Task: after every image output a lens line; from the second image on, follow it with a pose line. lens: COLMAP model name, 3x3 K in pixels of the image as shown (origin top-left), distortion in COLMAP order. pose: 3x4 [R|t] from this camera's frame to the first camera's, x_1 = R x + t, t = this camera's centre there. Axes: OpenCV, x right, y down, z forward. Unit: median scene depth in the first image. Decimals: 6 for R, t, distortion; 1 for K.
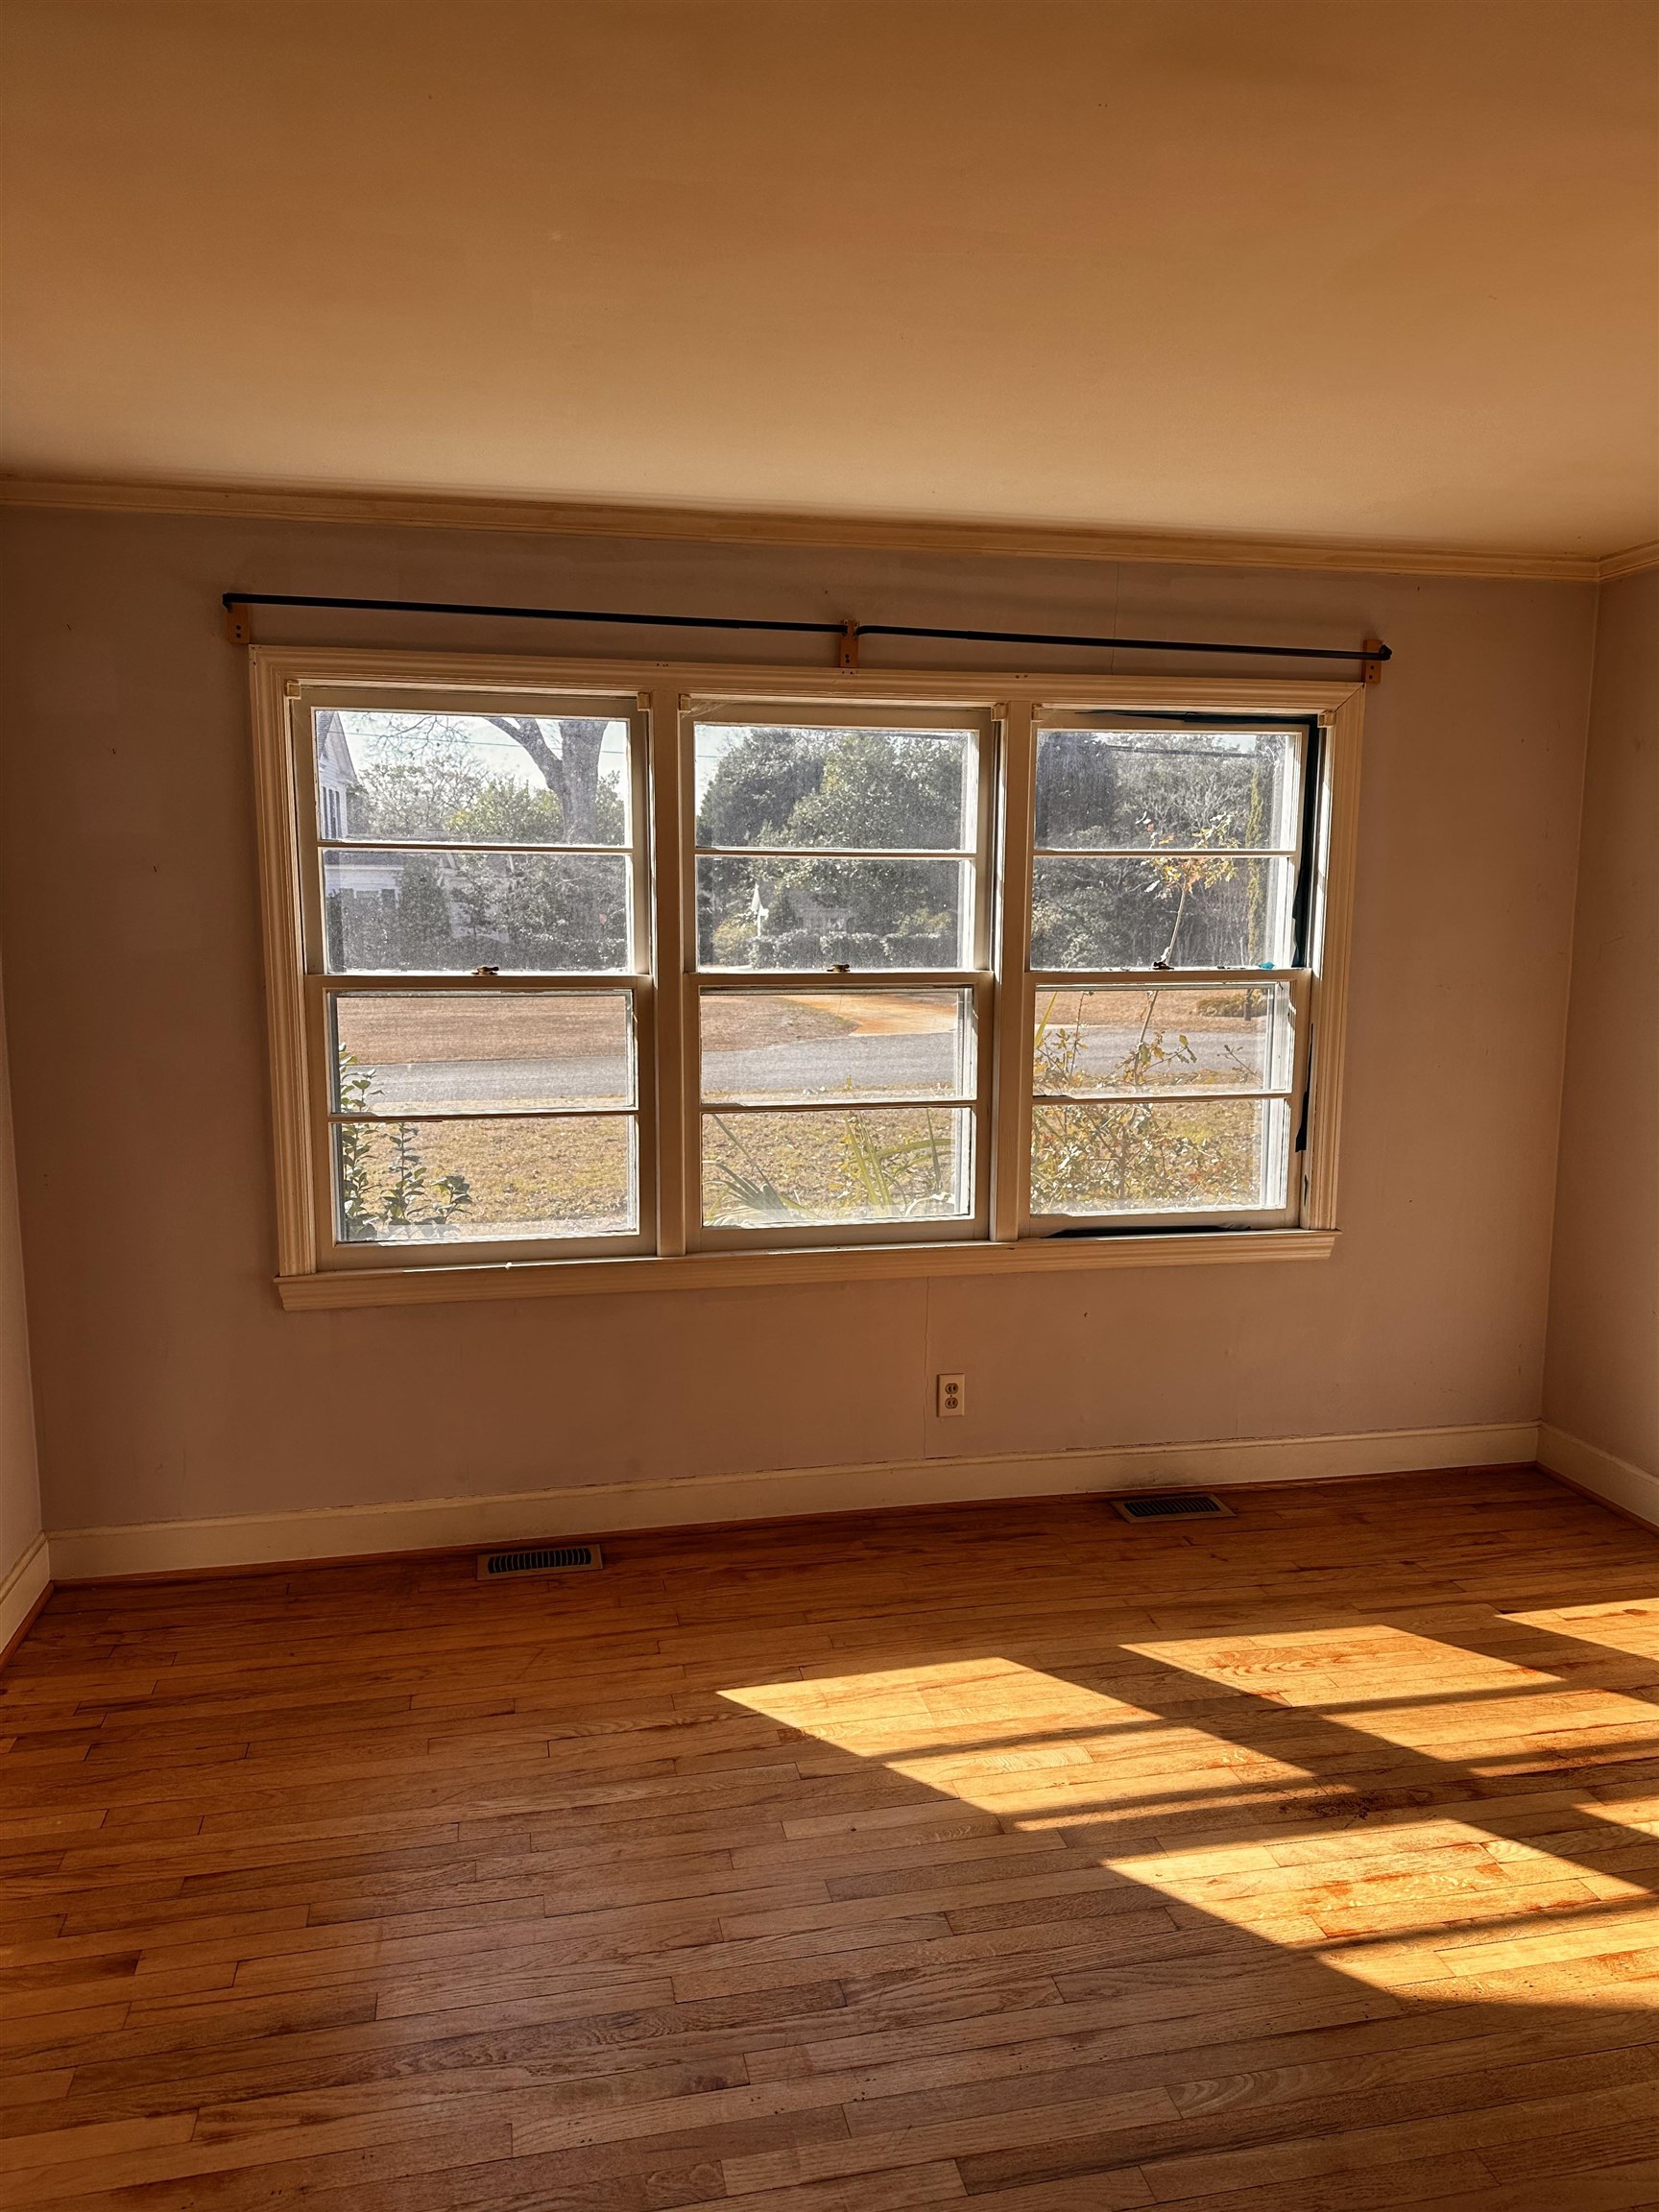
lens RADIAL K [[1529.5, 0, 773.2], [0, 1529.5, 1113.5], [0, 0, 1]] dist [0.072779, -0.086398]
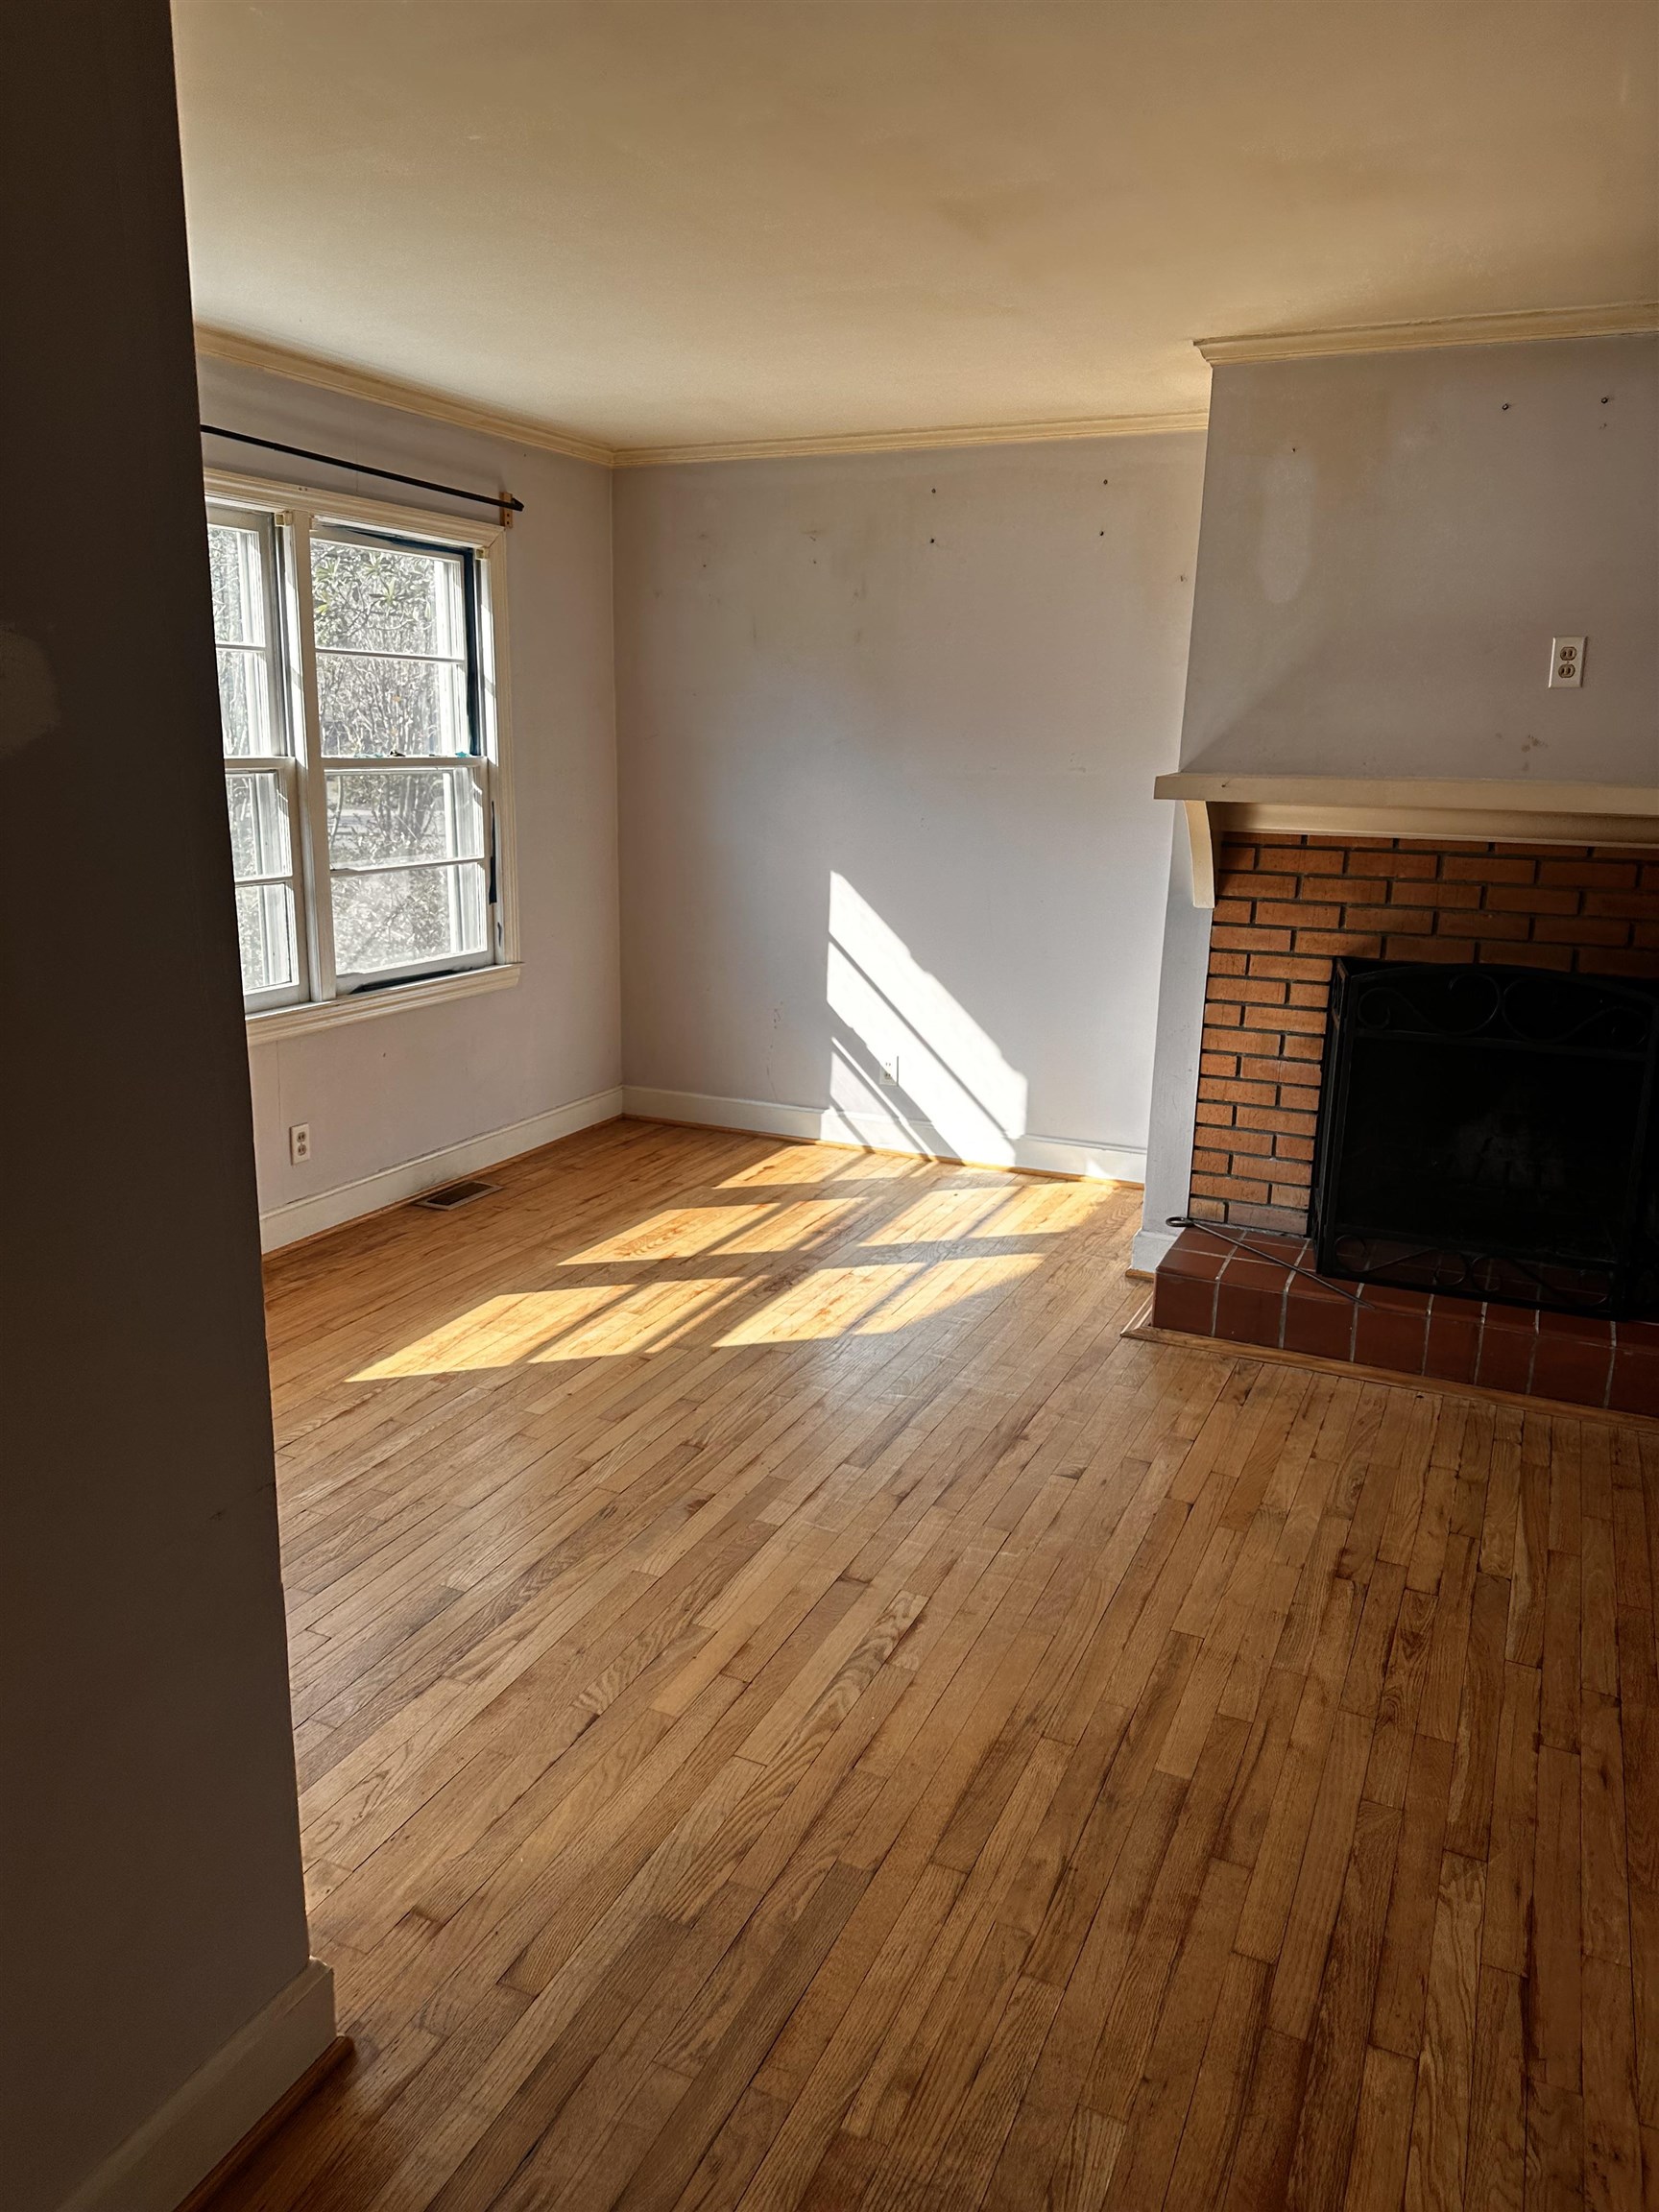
lens RADIAL K [[1529.5, 0, 800.7], [0, 1529.5, 1112.1], [0, 0, 1]] dist [0.072779, -0.086398]
pose [[0.603729, -0.188466, 0.774591, -0.569020], [0.103338, 0.981956, 0.158376, 0.020962], [-0.790463, -0.015571, 0.612312, 0.016580]]
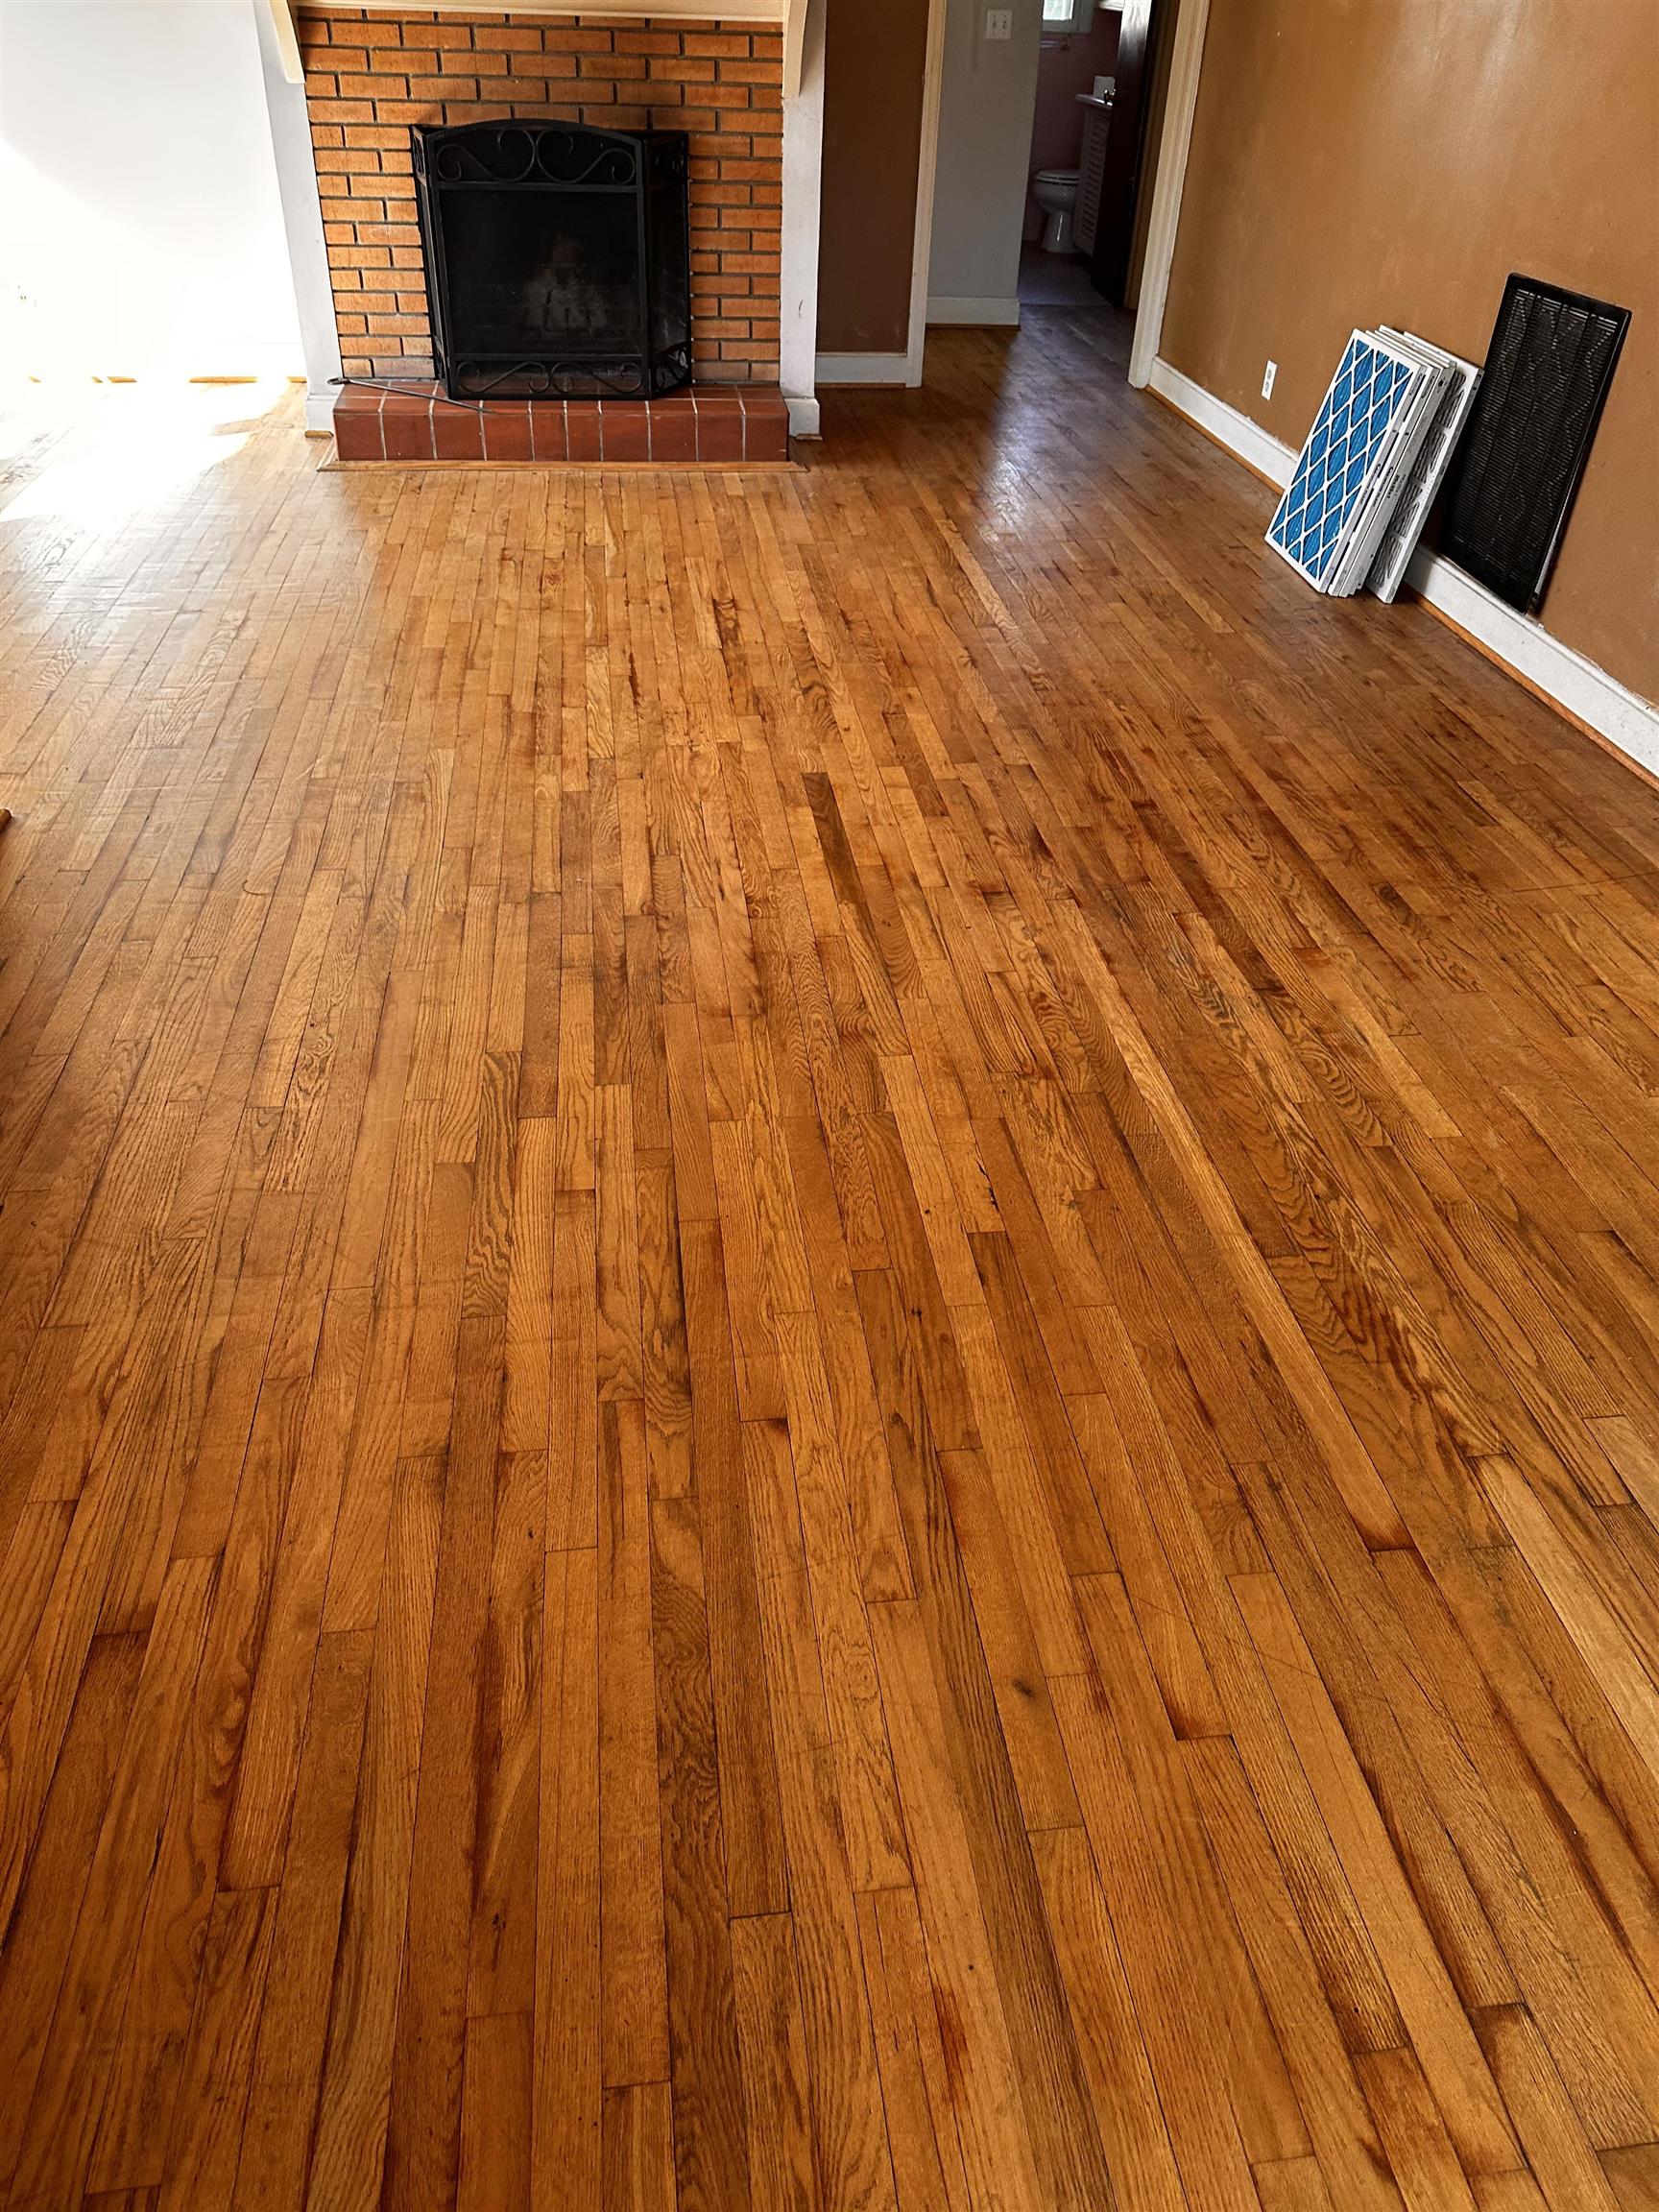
lens RADIAL K [[1529.5, 0, 824.0], [0, 1529.5, 1070.9], [0, 0, 1]] dist [0.072779, -0.086398]
pose [[0.070240, -0.580268, 0.811391, -1.025950], [0.110504, 0.812920, 0.571796, 0.059061], [-0.991391, 0.049499, 0.121221, -0.094726]]
